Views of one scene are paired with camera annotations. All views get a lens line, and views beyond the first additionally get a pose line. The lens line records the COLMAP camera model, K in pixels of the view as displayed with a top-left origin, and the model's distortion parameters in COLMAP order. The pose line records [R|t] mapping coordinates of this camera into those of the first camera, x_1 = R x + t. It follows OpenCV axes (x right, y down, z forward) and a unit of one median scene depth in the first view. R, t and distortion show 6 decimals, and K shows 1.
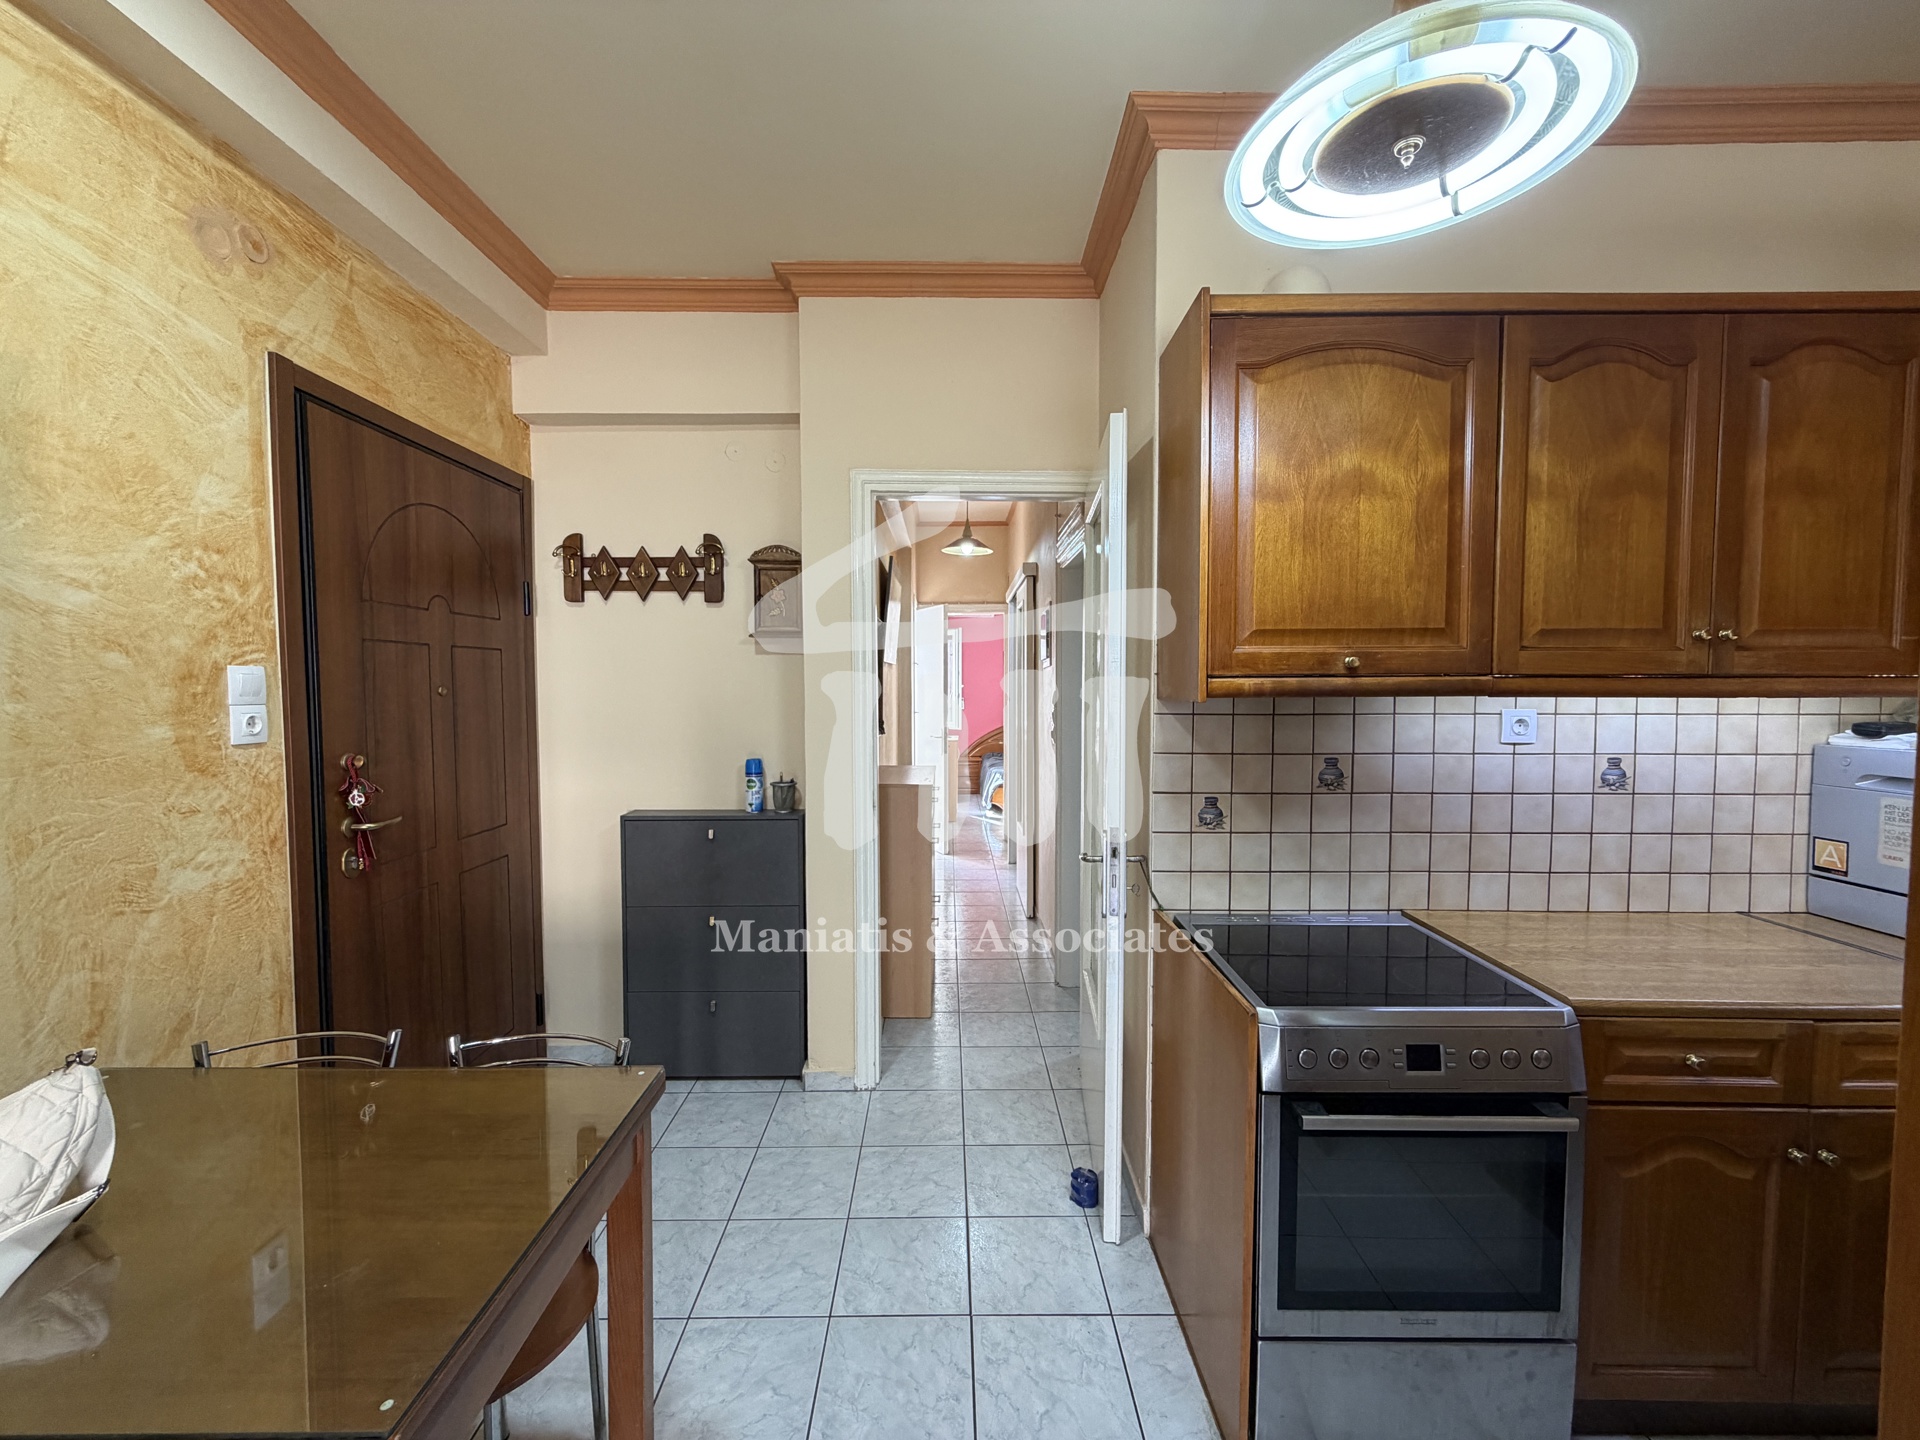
lens RADIAL K [[764.8, 0, 956.3], [0, 764.8, 718.0], [0, 0, 1]] dist [-0.000139, -0.000102]
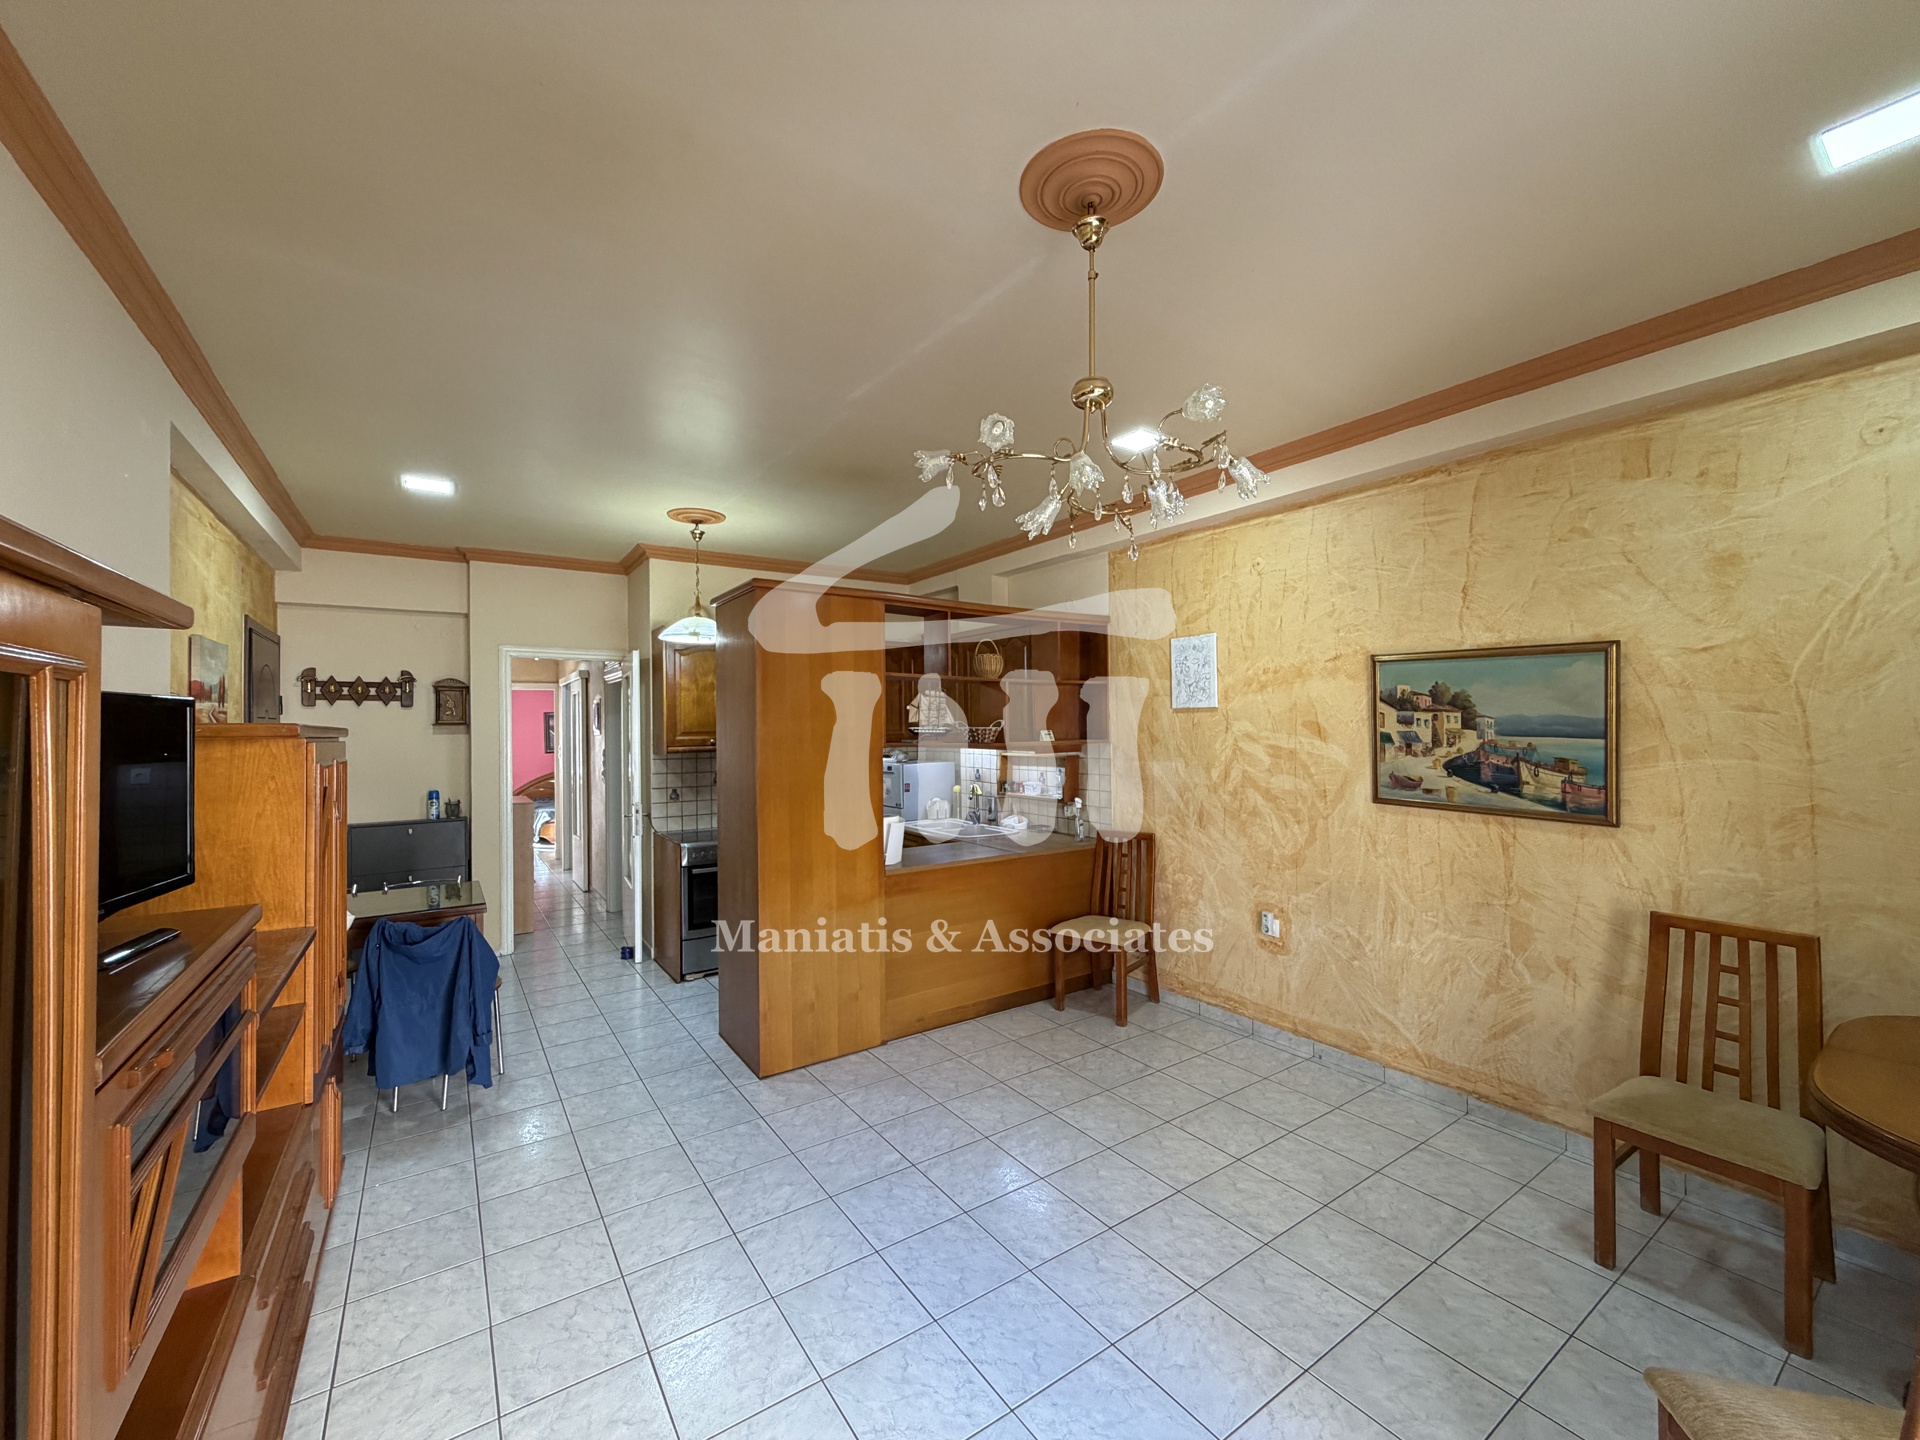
lens RADIAL K [[764.8, 0, 953.9], [0, 764.8, 720.3], [0, 0, 1]] dist [-0.000139, -0.000102]
pose [[0.832872, -0.003456, 0.553454, -0.349406], [0.035318, 0.998274, -0.046915, 0.021549], [-0.552337, 0.058621, 0.831557, -1.854969]]
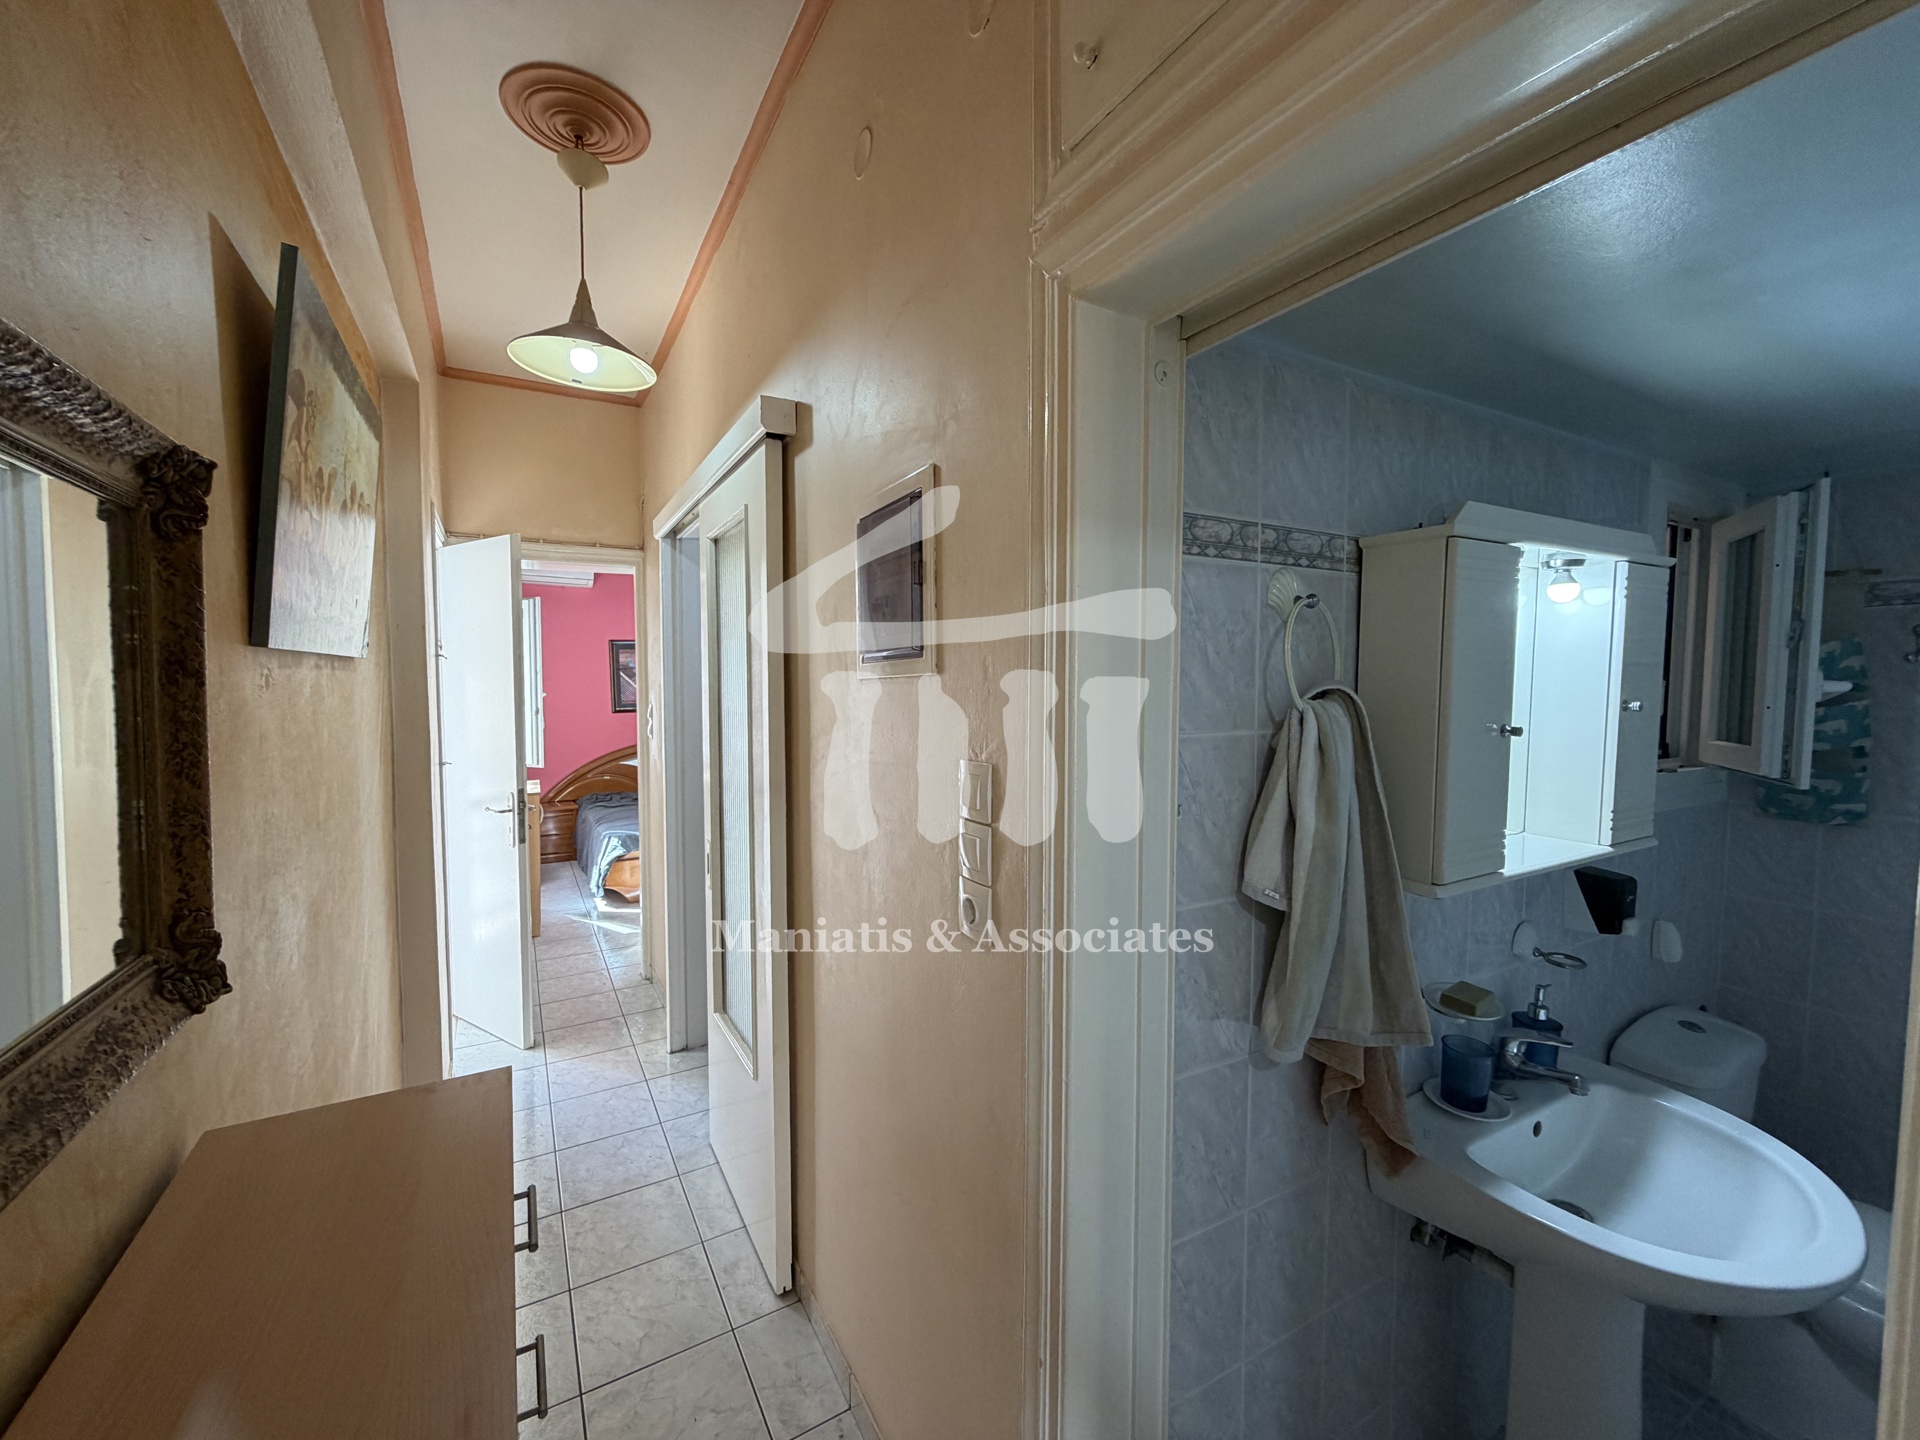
lens RADIAL K [[764.8, 0, 955.9], [0, 764.8, 717.3], [0, 0, 1]] dist [-0.000139, -0.000102]
pose [[0.868512, -0.026484, 0.494959, -0.042959], [0.023179, 0.999649, 0.012816, -0.118011], [-0.495125, 0.000342, 0.868822, 1.469816]]
